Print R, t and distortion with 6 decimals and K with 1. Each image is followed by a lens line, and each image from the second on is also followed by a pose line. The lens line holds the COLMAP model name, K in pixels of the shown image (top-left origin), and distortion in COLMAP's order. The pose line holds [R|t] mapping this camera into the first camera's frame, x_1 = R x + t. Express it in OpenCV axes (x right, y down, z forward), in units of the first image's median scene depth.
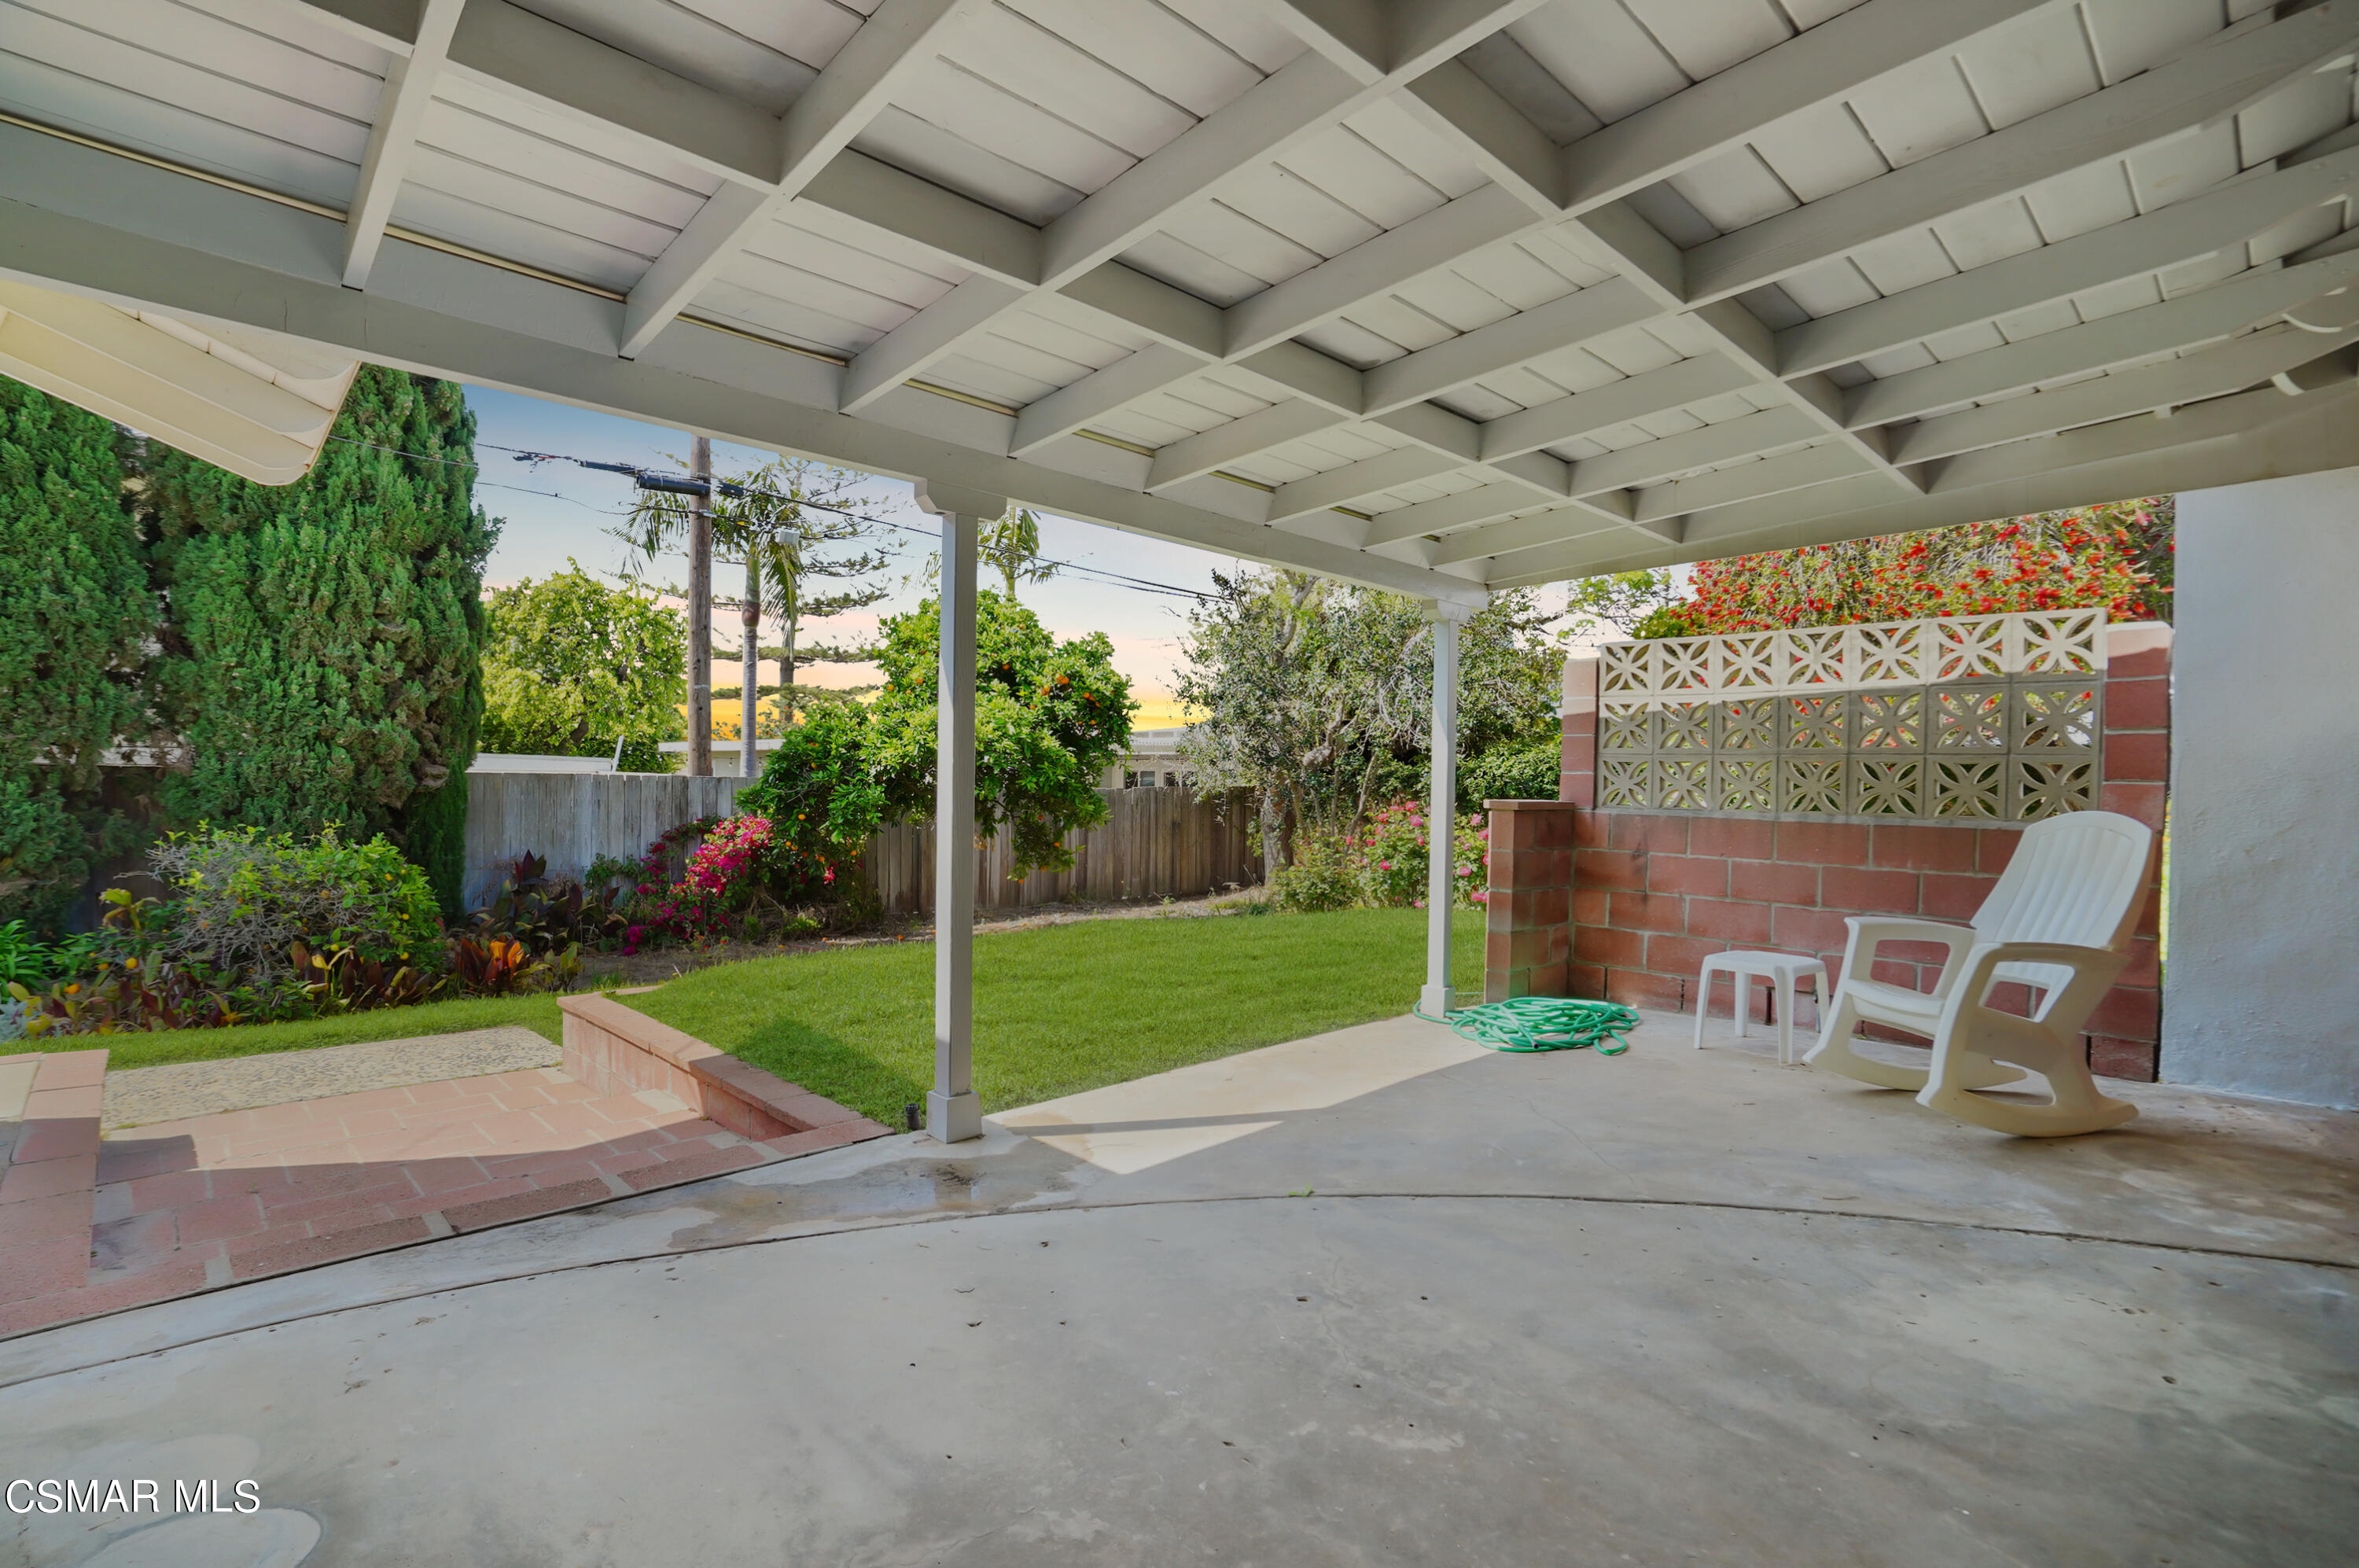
lens RADIAL K [[1107.4, 0, 1196.9], [0, 1107.4, 800.0], [0, 0, 1]] dist [-0.017678, 0.002094]
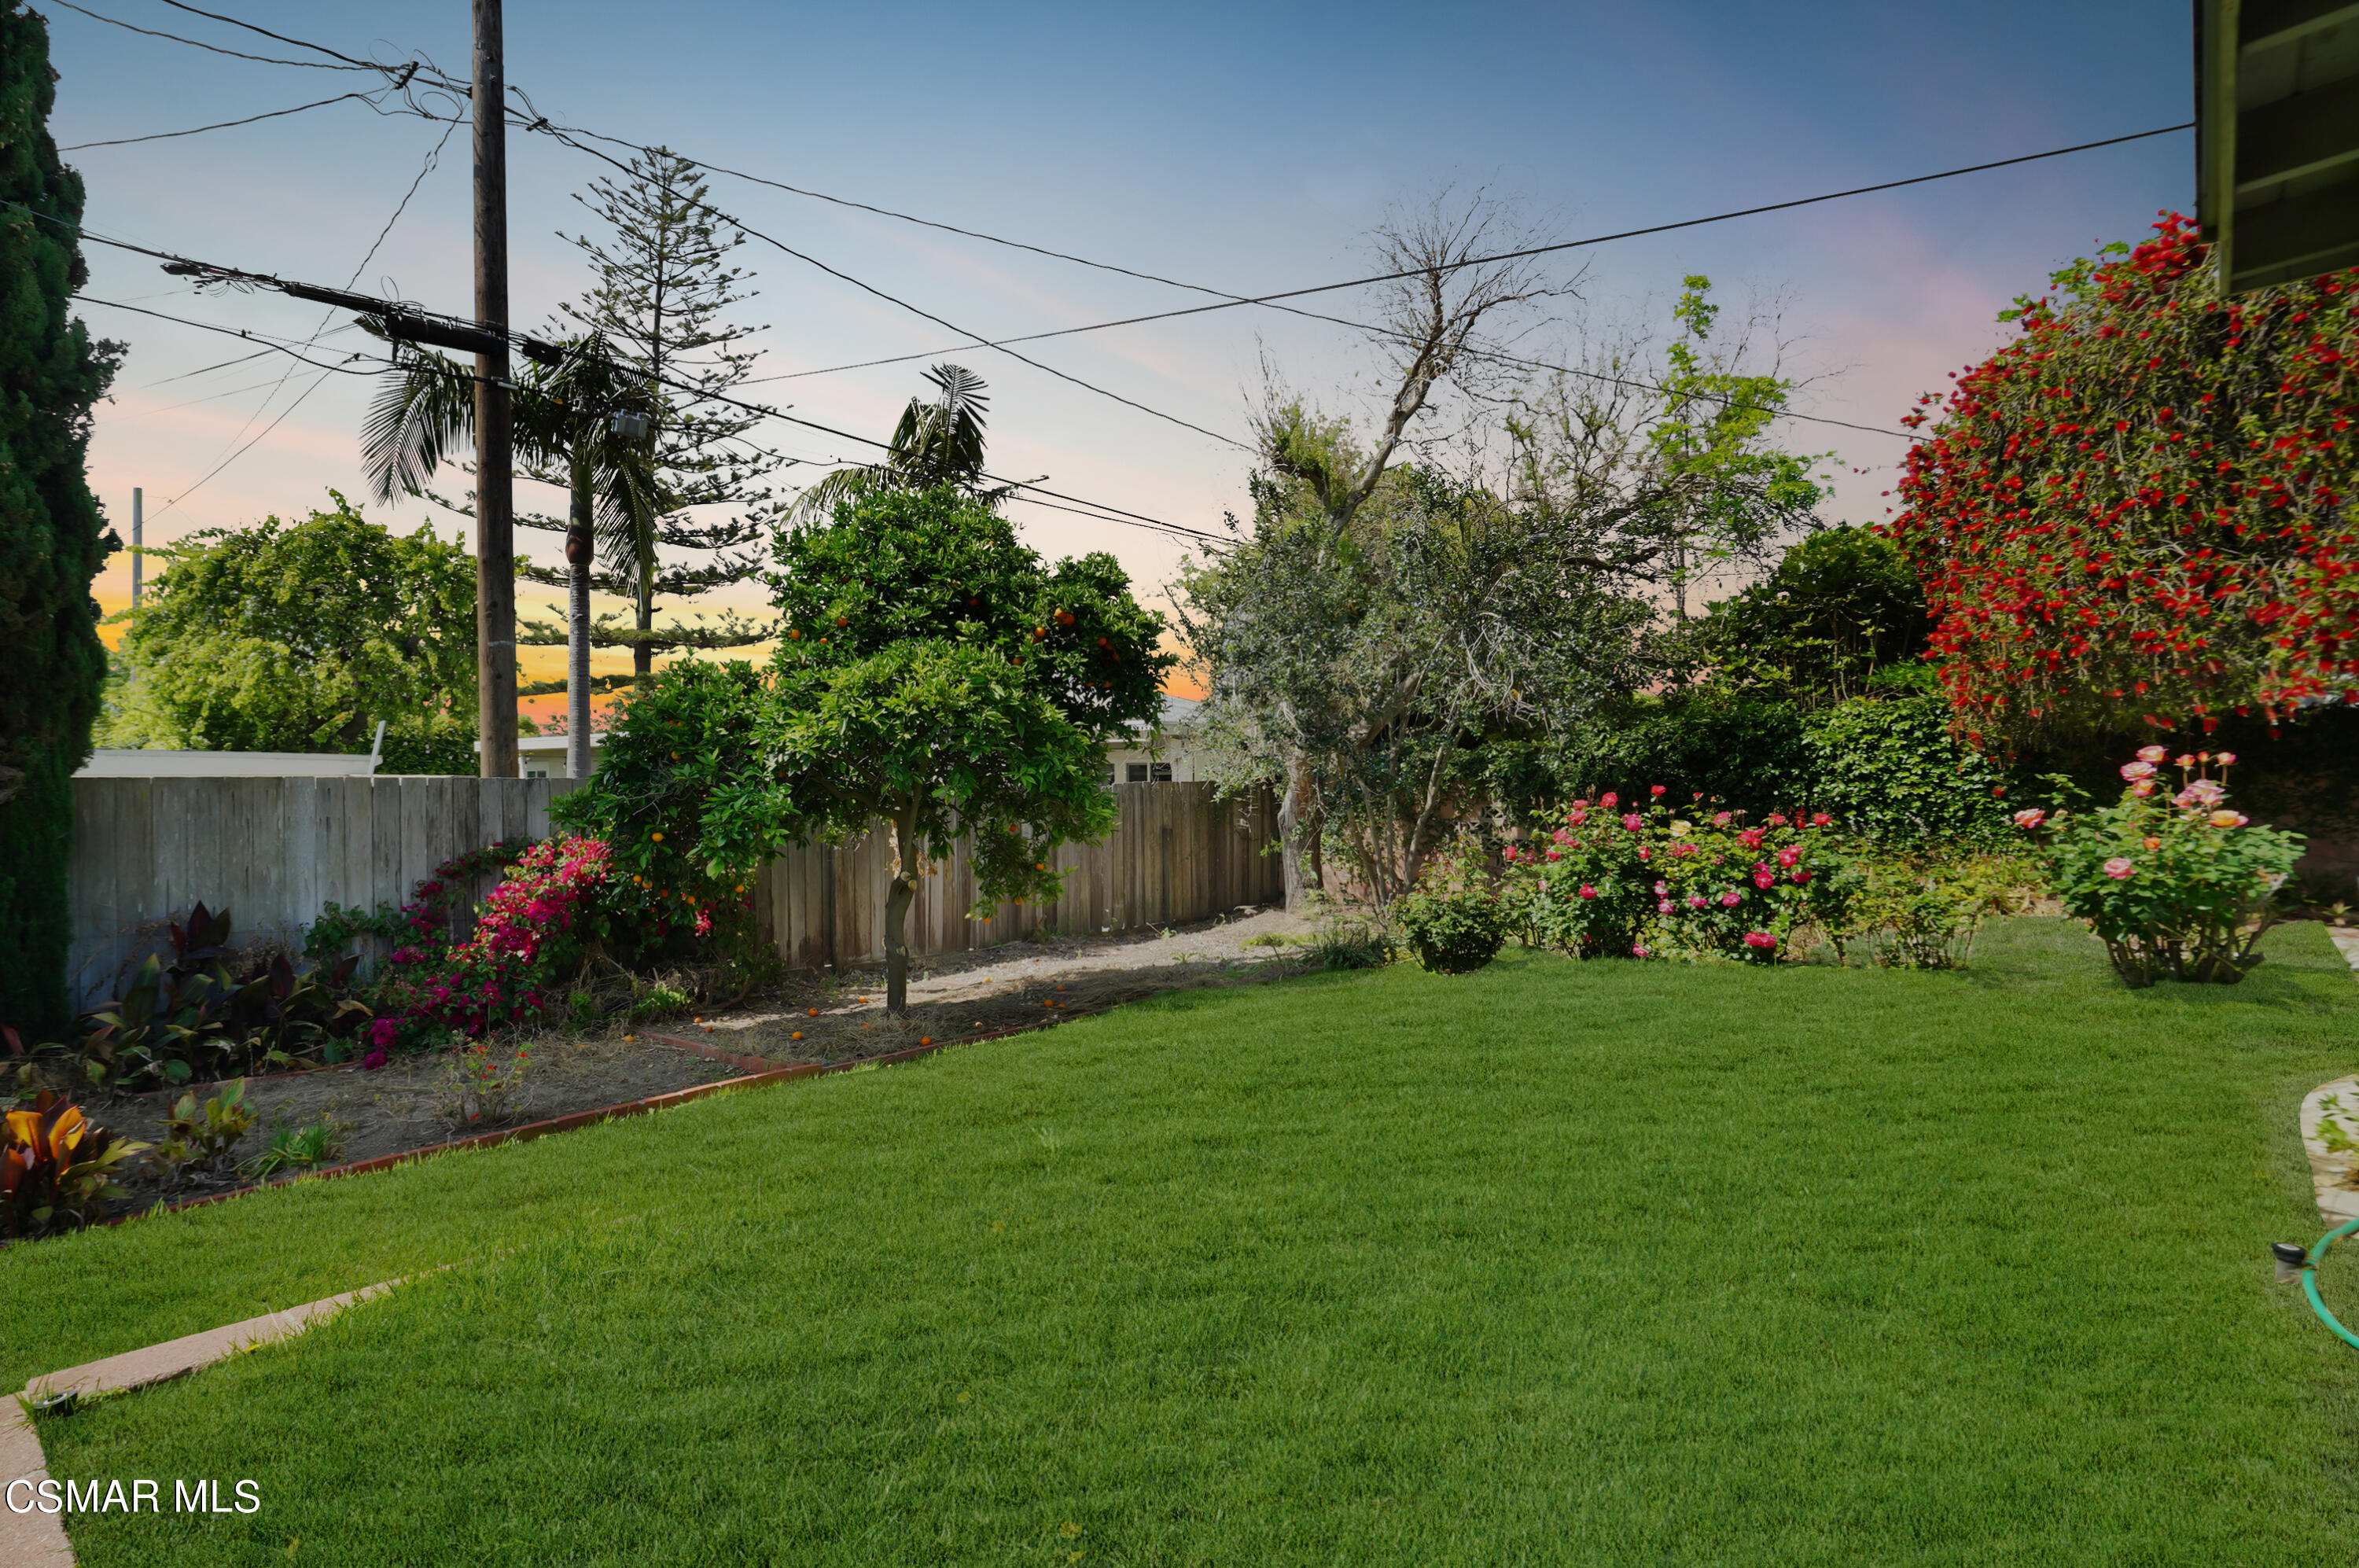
lens RADIAL K [[1165.5, 0, 1180.6], [0, 1165.5, 790.8], [0, 0, 1]] dist [-0.006208, 0.002133]
pose [[0.997057, -0.020627, 0.073833, -0.105068], [0.021145, 0.999757, -0.006244, -0.000803], [-0.073686, 0.007786, 0.997251, 0.305838]]
